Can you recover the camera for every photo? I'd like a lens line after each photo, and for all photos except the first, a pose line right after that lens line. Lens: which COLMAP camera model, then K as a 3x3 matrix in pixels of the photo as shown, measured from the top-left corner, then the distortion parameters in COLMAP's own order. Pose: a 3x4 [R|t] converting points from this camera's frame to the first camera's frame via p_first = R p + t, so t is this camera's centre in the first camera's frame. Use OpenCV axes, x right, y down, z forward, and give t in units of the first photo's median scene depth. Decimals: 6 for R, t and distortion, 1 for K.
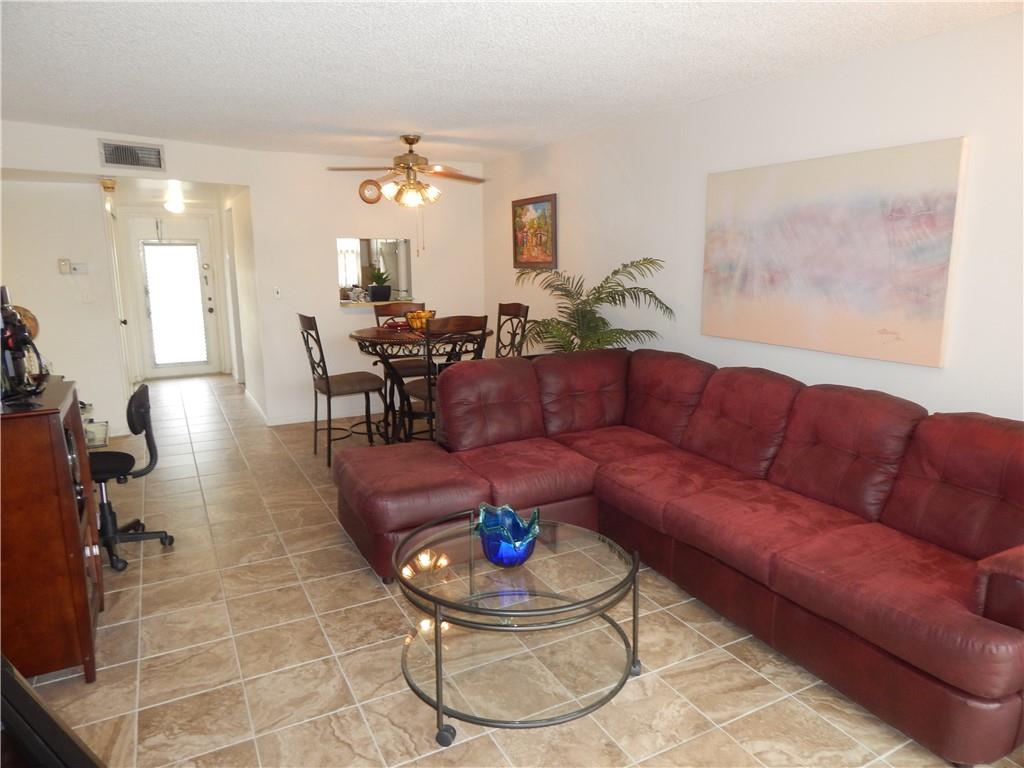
lens RADIAL K [[672.5, 0, 513.8], [0, 672.5, 381.3], [0, 0, 1]] dist [-0.001881, -0.010870]
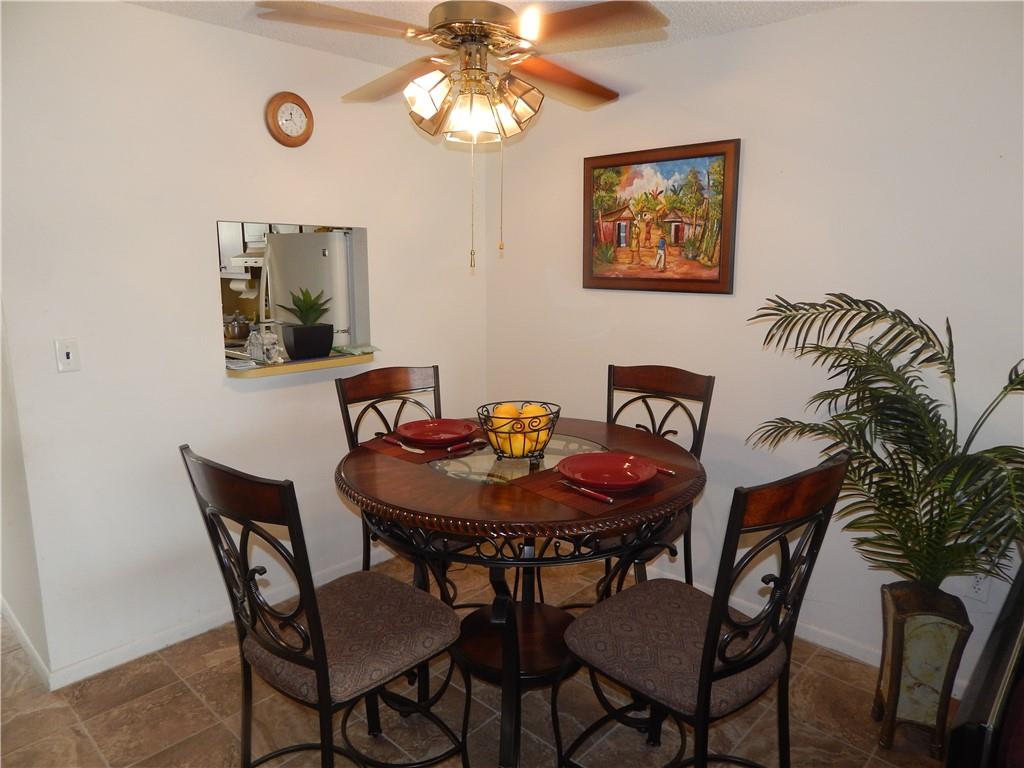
lens RADIAL K [[672.5, 0, 512.5], [0, 672.5, 381.4], [0, 0, 1]] dist [-0.001881, -0.010870]
pose [[0.947228, -0.042975, 0.317667, -0.235736], [0.043386, 0.999042, 0.005784, -0.108310], [-0.317611, 0.008304, 0.948185, 0.559045]]
